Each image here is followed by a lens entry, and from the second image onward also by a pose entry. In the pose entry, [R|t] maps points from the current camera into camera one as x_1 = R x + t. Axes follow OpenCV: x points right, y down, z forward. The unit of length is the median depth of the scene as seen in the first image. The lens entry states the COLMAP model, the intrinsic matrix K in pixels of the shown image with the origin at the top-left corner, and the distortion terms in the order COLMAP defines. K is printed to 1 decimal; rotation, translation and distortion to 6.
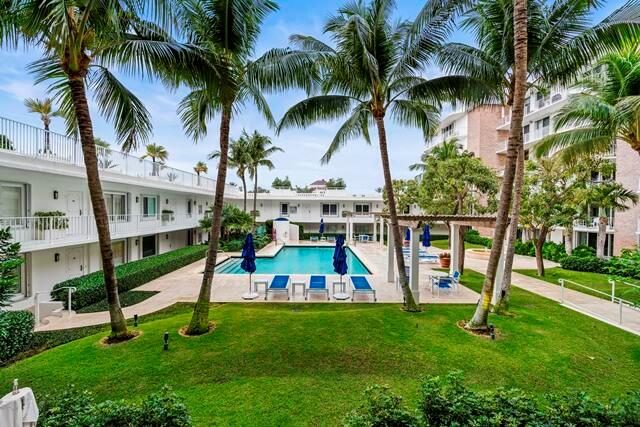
lens RADIAL K [[285.5, 0, 320.7], [0, 285.5, 217.2], [0, 0, 1]] dist [-0.004121, -0.000477]
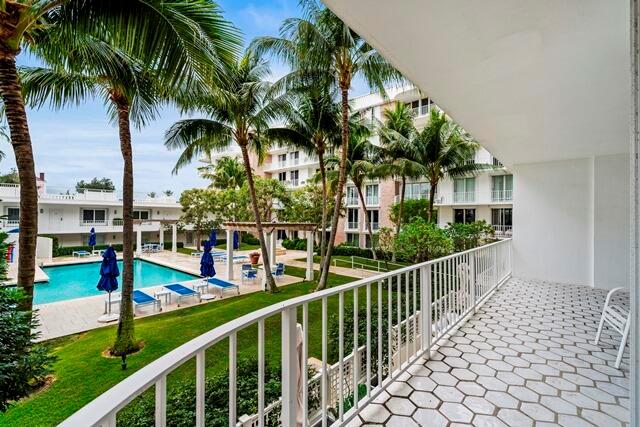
lens RADIAL K [[285.5, 0, 320.7], [0, 285.5, 217.2], [0, 0, 1]] dist [-0.004121, -0.000477]
pose [[0.670775, -0.002252, 0.741657, -0.252501], [0.016526, 0.999792, -0.011911, -0.007855], [-0.741477, 0.020246, 0.670673, -0.044011]]
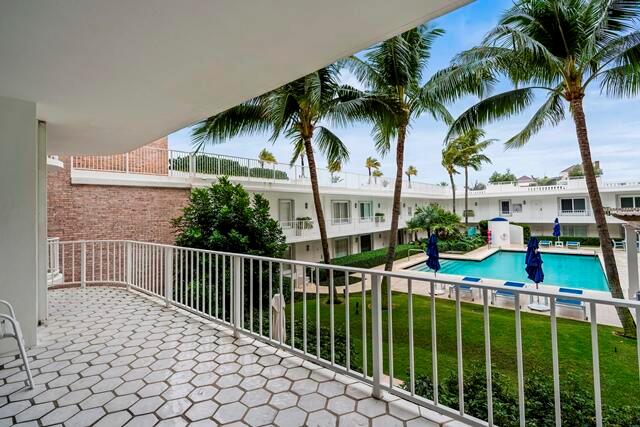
lens RADIAL K [[299.7, 0, 320.0], [0, 299.7, 213.5], [0, 0, 1]] dist [-0.001507, -0.000280]
pose [[0.746060, -0.025662, -0.665384, 0.104626], [0.017047, 0.999666, -0.019440, -0.004062], [0.665661, 0.003161, 0.746248, -0.078629]]
